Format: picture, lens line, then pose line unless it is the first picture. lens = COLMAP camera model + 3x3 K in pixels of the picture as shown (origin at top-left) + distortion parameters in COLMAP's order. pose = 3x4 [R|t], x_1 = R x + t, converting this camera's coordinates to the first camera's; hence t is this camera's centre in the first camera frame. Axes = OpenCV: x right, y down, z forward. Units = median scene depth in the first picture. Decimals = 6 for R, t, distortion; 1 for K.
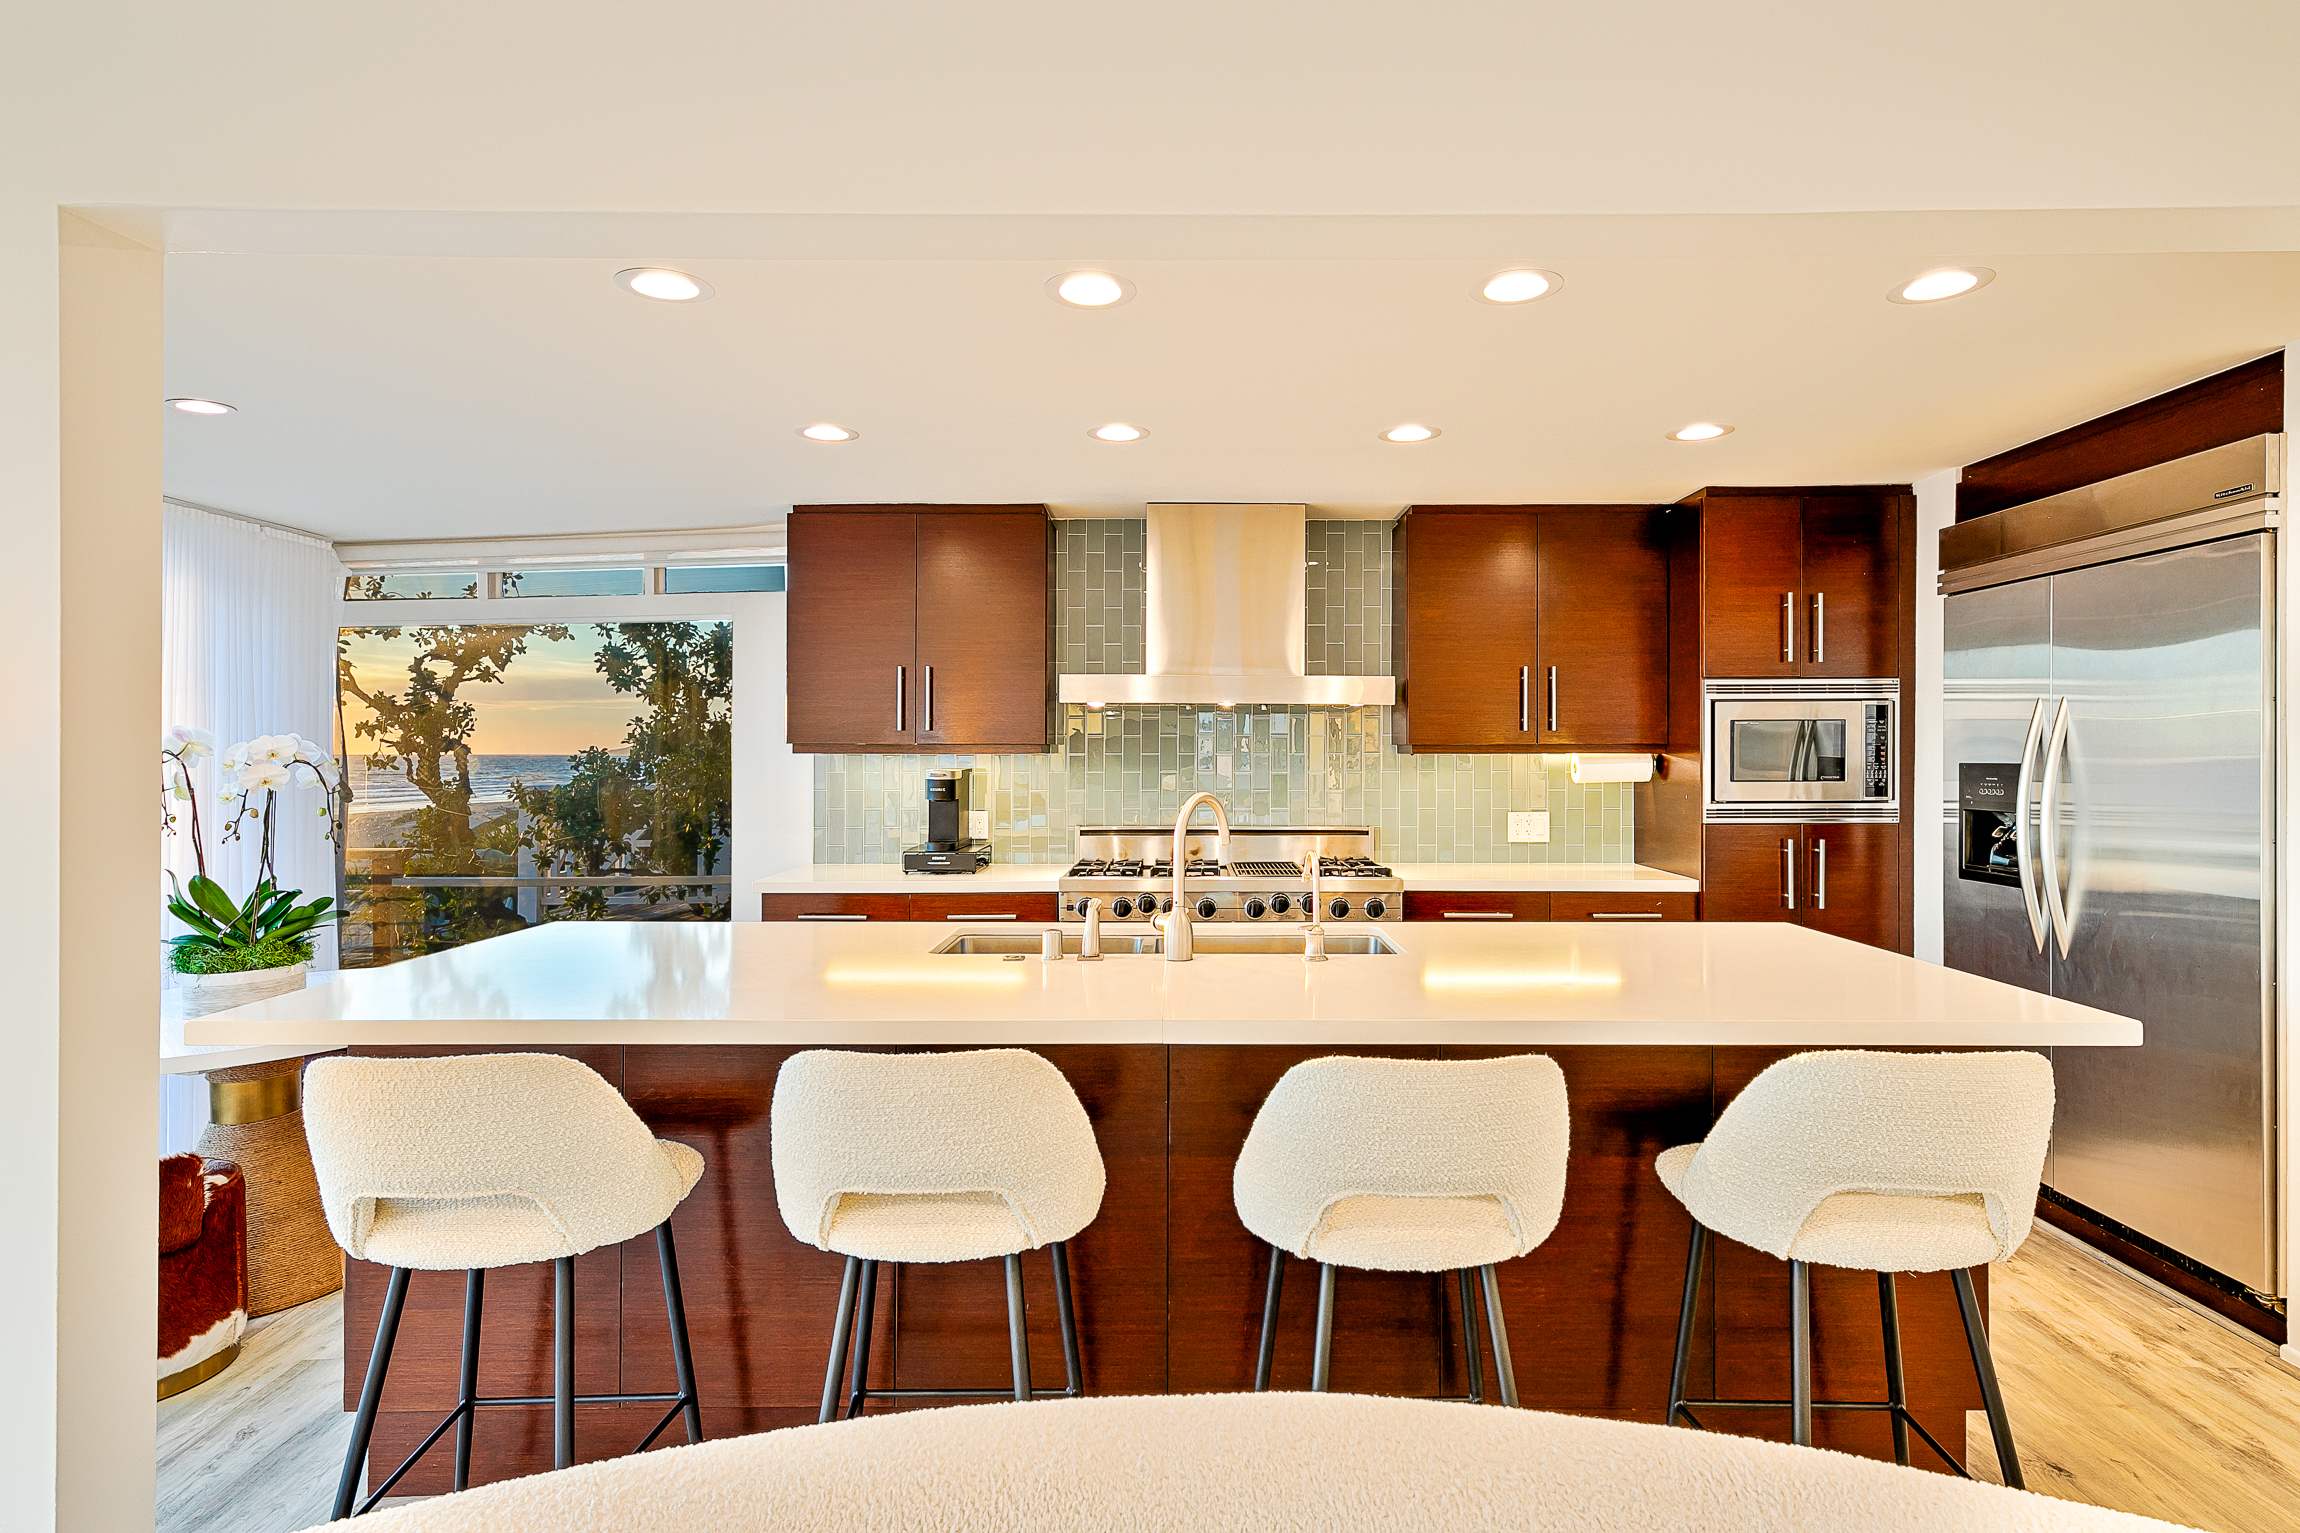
lens RADIAL K [[1202.0, 0, 1183.4], [0, 1202.0, 753.8], [0, 0, 1]] dist [0.005185, 0.001258]
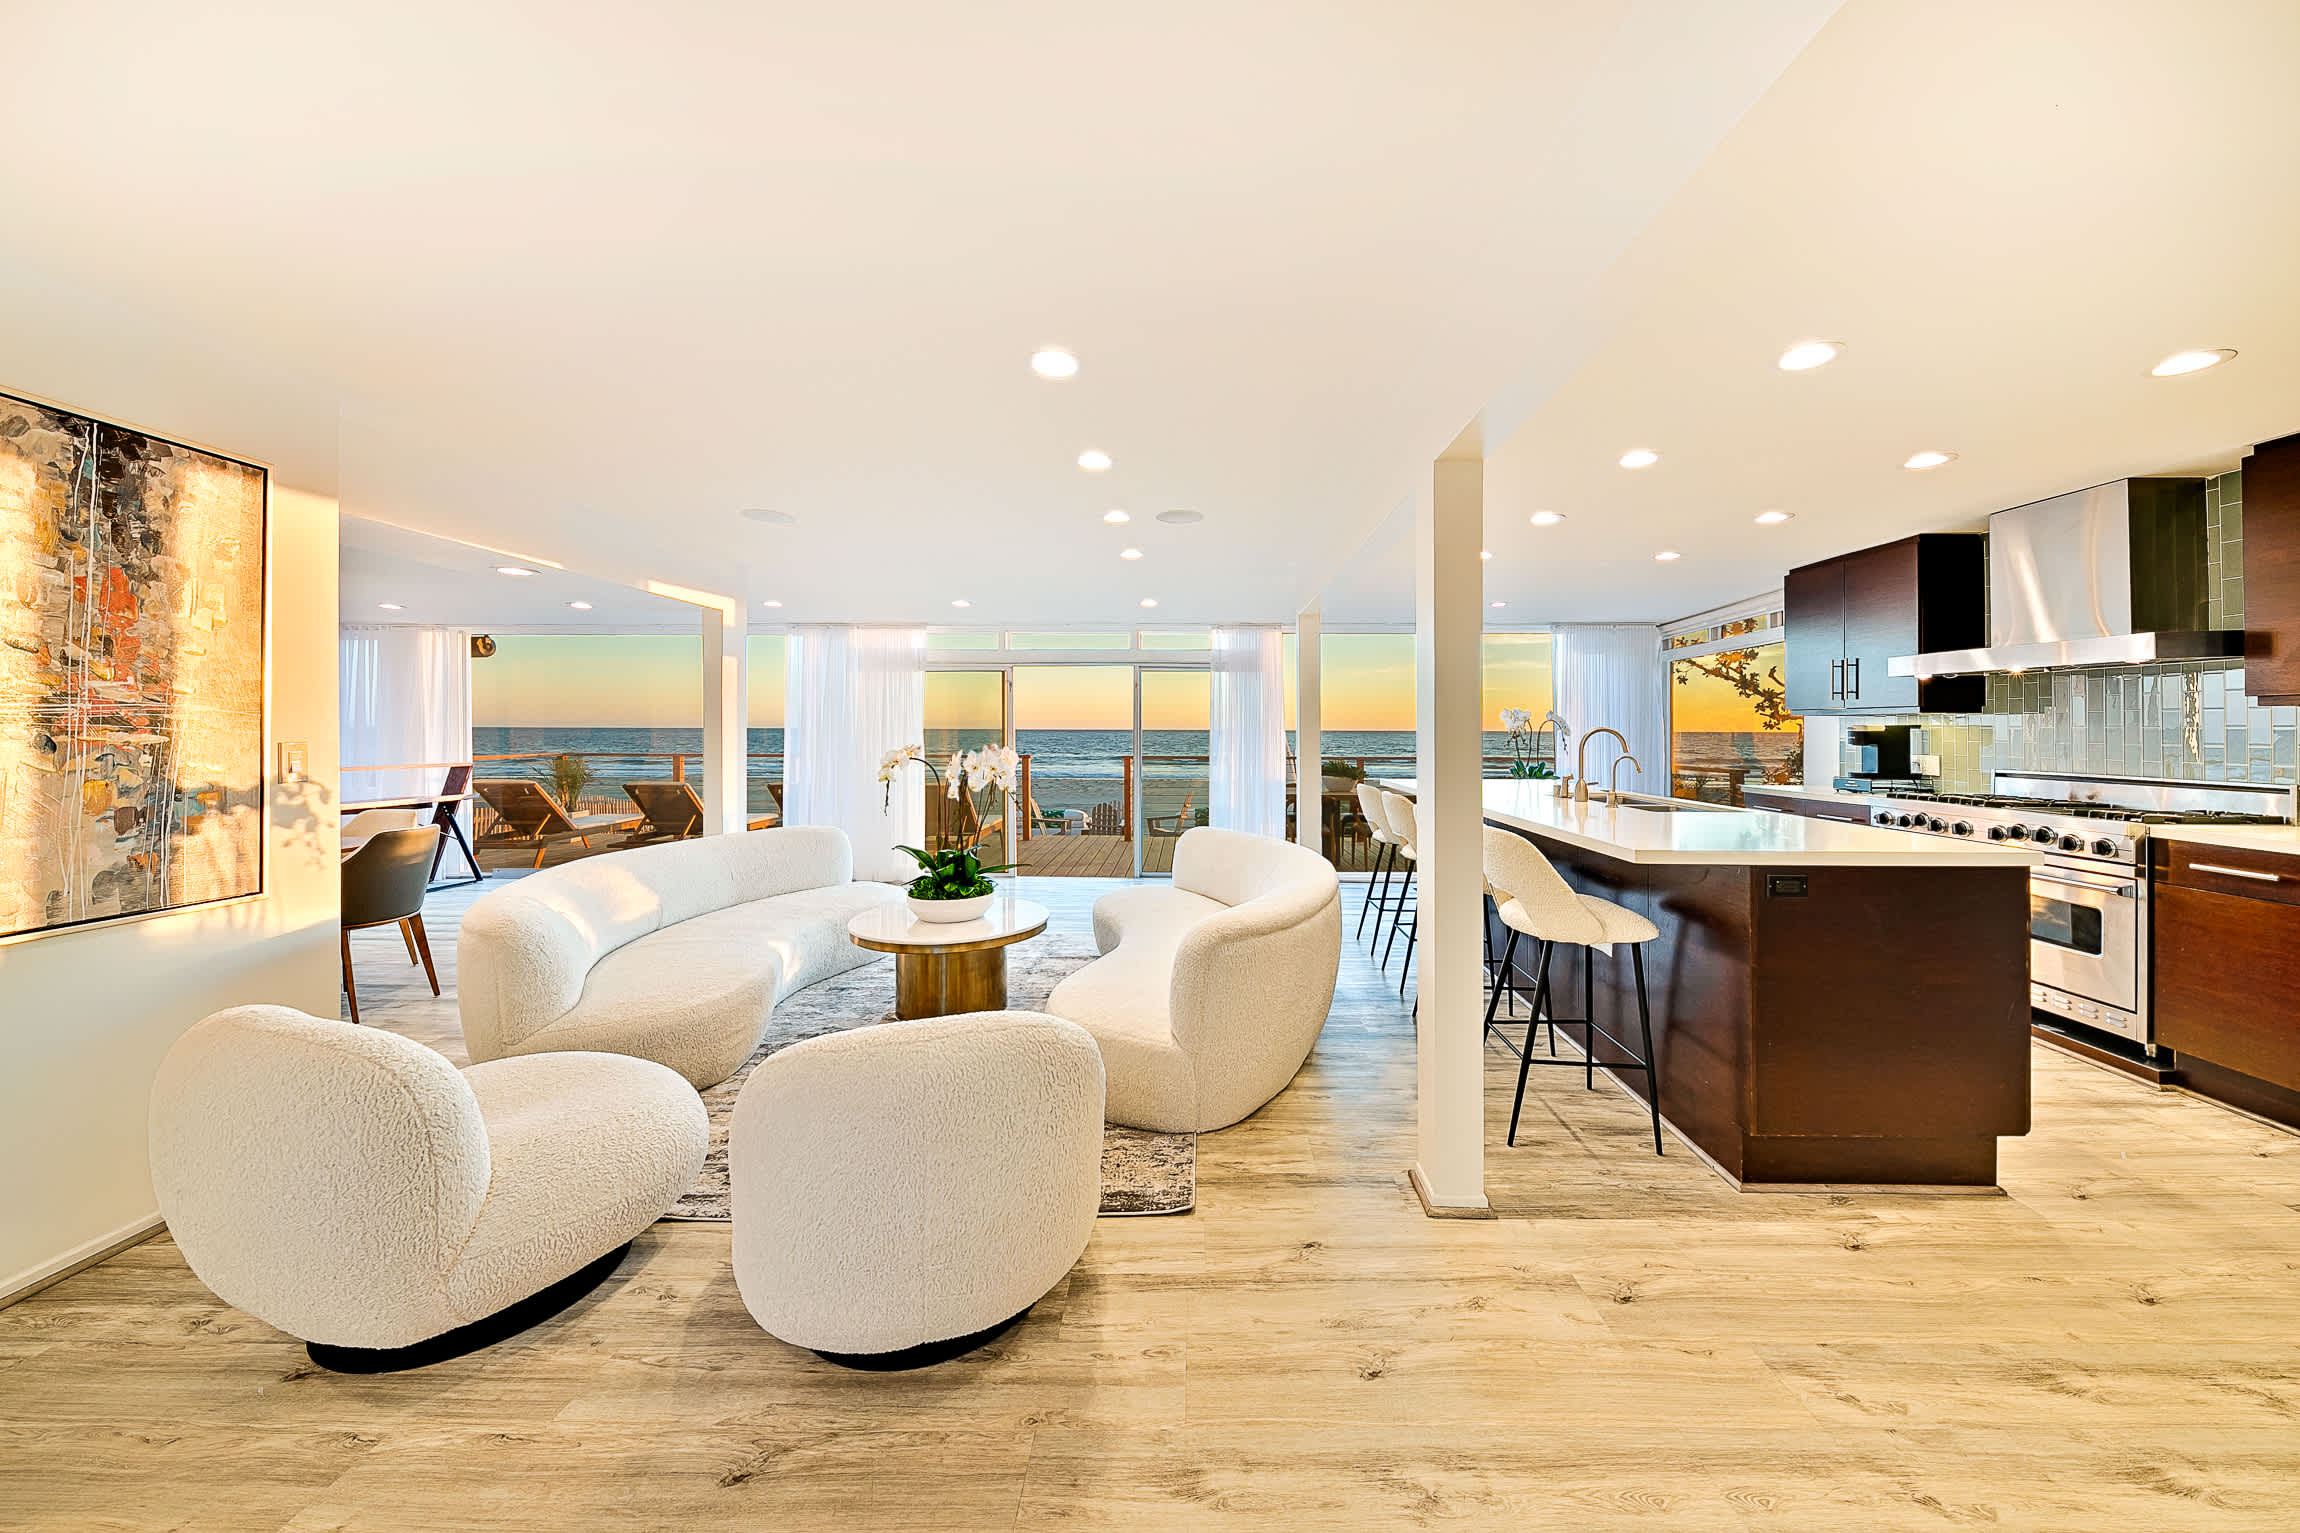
lens RADIAL K [[822.9, 0, 1176.9], [0, 822.9, 721.1], [0, 0, 1]] dist [-0.000247, -0.002978]
pose [[-0.013781, -0.009744, -0.999858, 0.912780], [-0.002857, 0.999949, -0.009706, 0.022261], [0.999901, 0.002722, -0.013809, 0.161751]]
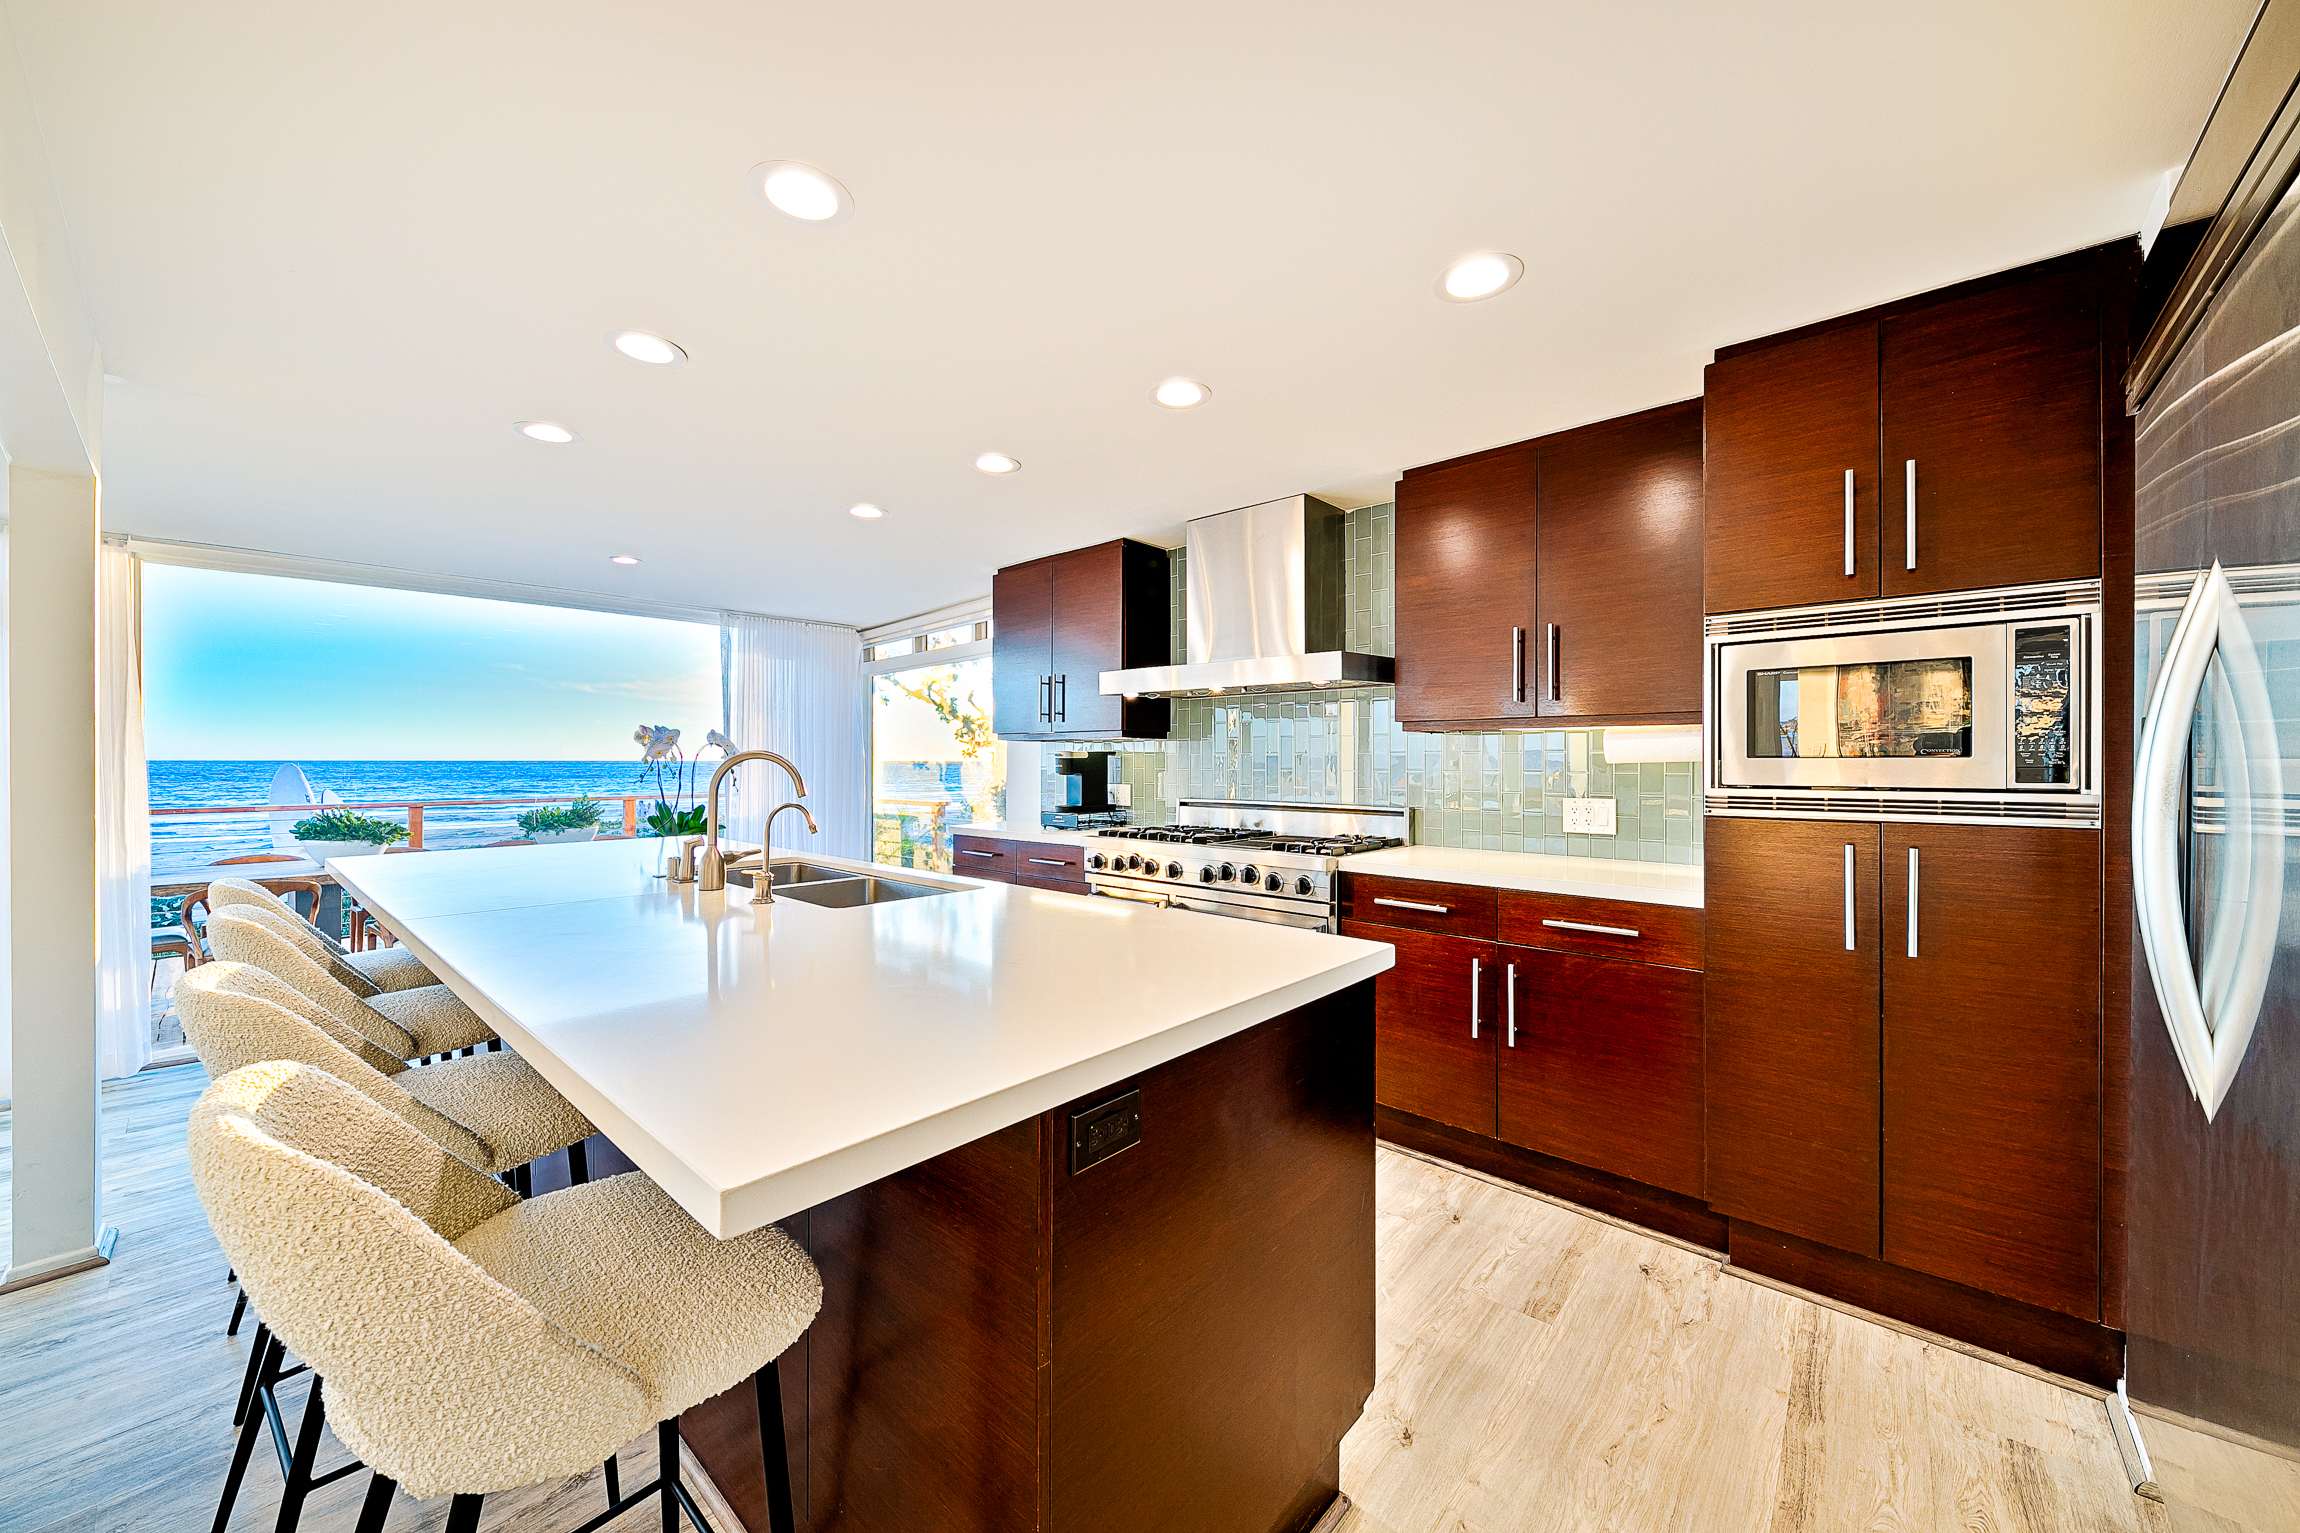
lens RADIAL K [[826.9, 0, 1162.1], [0, 826.9, 764.8], [0, 0, 1]] dist [-0.000093, 0.000003]
pose [[0.758669, 0.004123, -0.651463, 0.508594], [-0.002177, 0.999990, 0.003793, 0.026160], [0.651472, -0.001460, 0.758671, 0.404590]]
